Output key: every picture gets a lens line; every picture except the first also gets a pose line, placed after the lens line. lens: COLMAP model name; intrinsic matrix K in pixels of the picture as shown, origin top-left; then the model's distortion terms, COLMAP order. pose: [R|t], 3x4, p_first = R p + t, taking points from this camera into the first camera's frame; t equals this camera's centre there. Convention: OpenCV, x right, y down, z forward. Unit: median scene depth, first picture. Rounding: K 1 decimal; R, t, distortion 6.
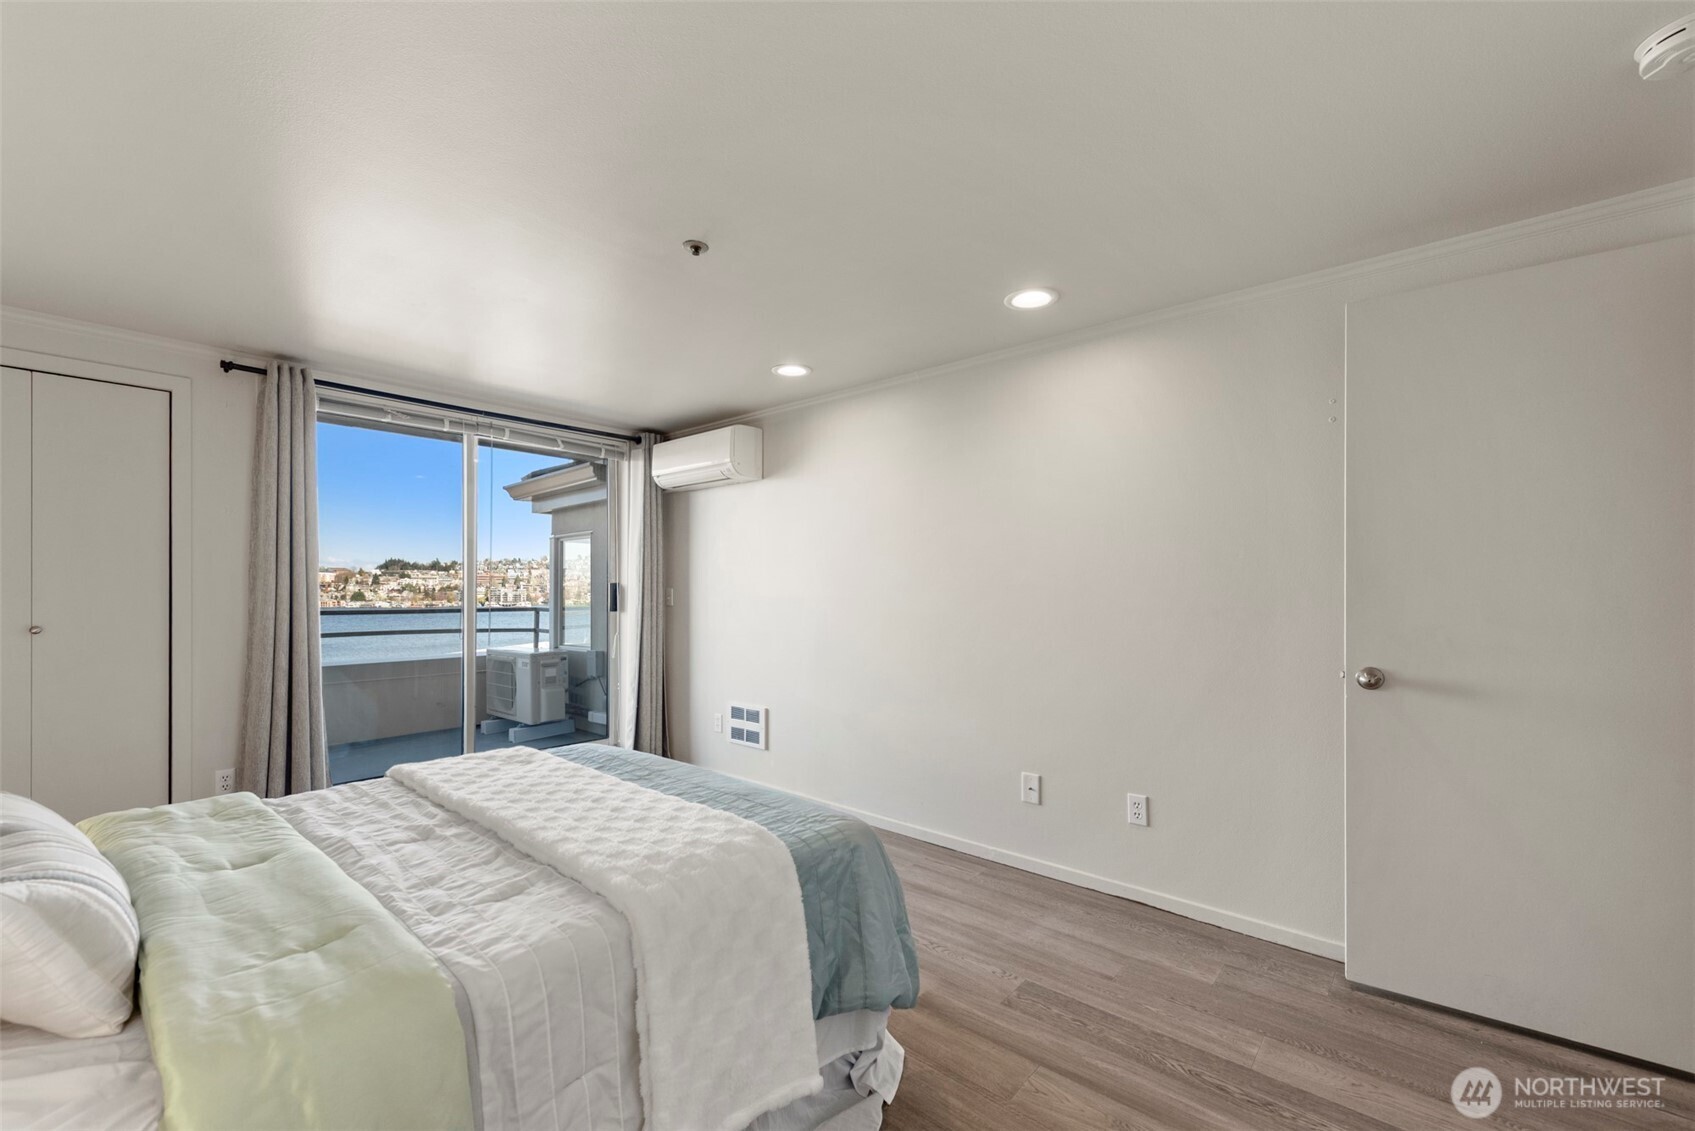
lens RADIAL K [[694.6, 0, 851.2], [0, 694.6, 597.0], [0, 0, 1]] dist [0.001719, -0.001568]
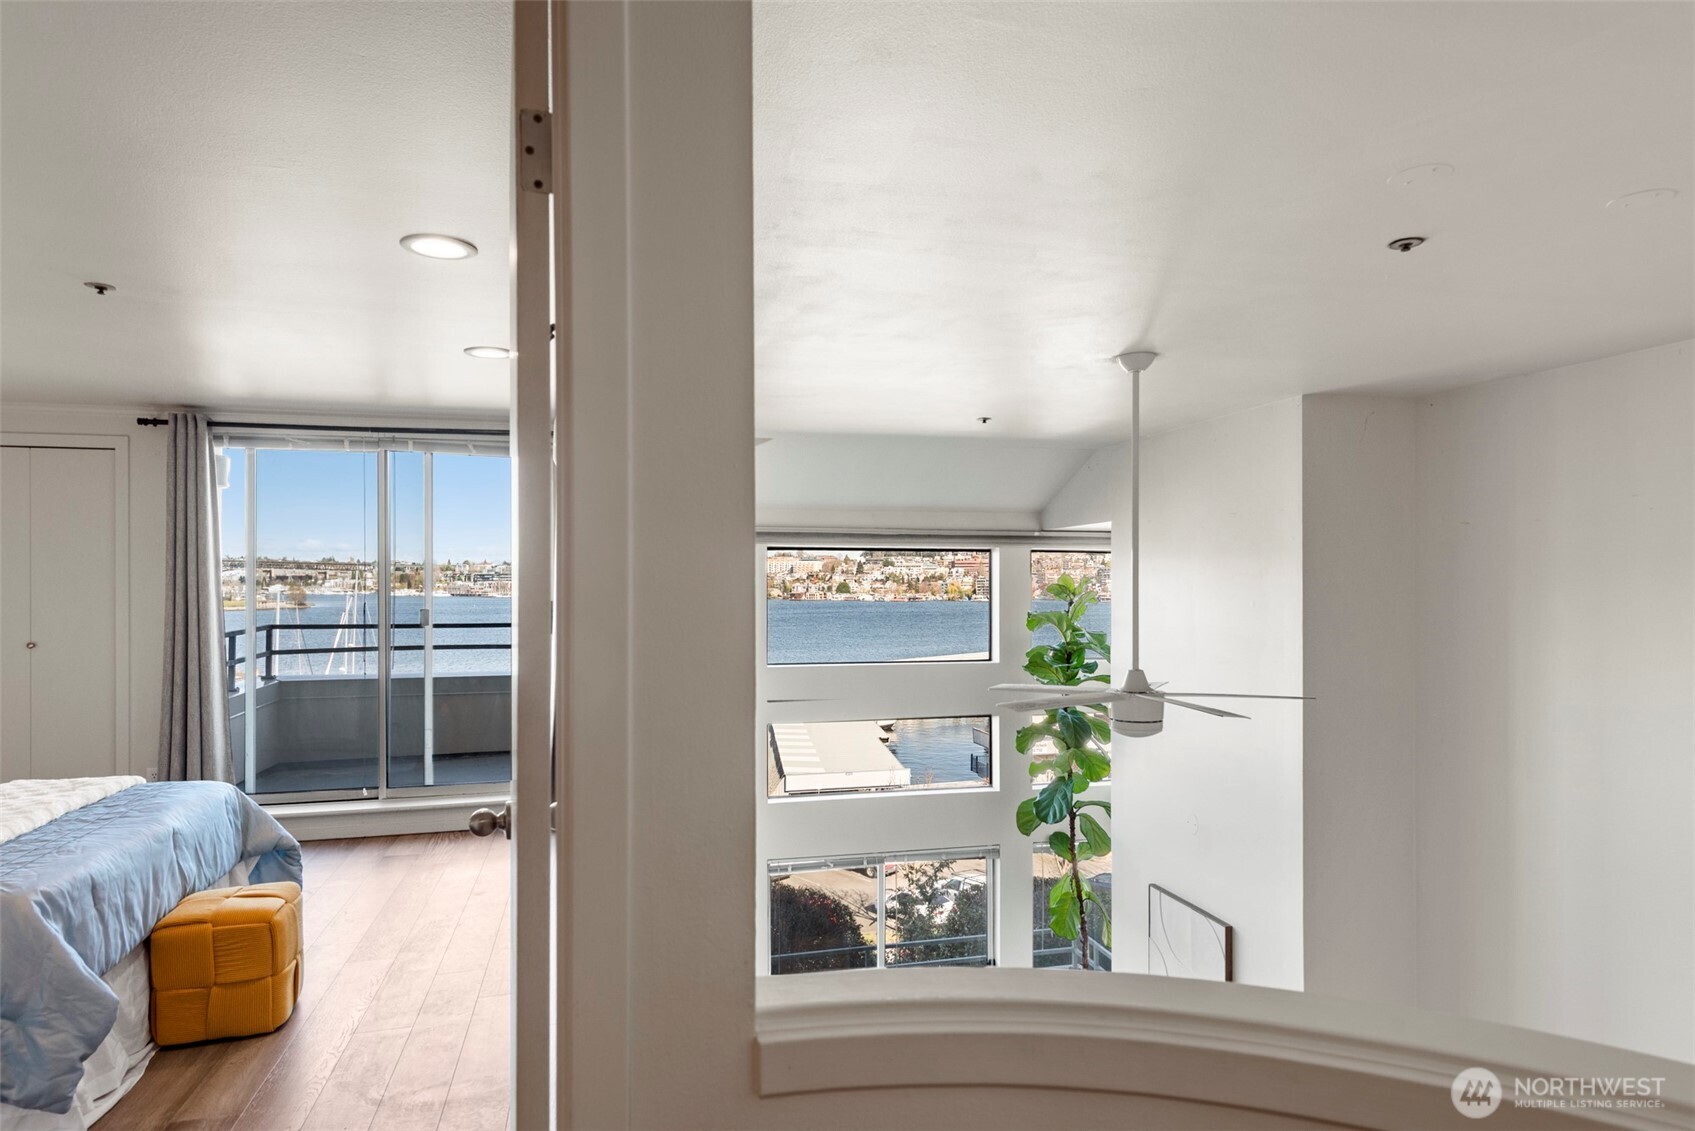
lens RADIAL K [[973.0, 0, 843.0], [0, 973.0, 584.8], [0, 0, 1]] dist [0.025940, -0.013628]
pose [[0.814737, -0.000611, -0.579830, 0.755741], [-0.001897, 0.999991, -0.003719, -0.041684], [0.579828, 0.004130, 0.814729, 0.258377]]
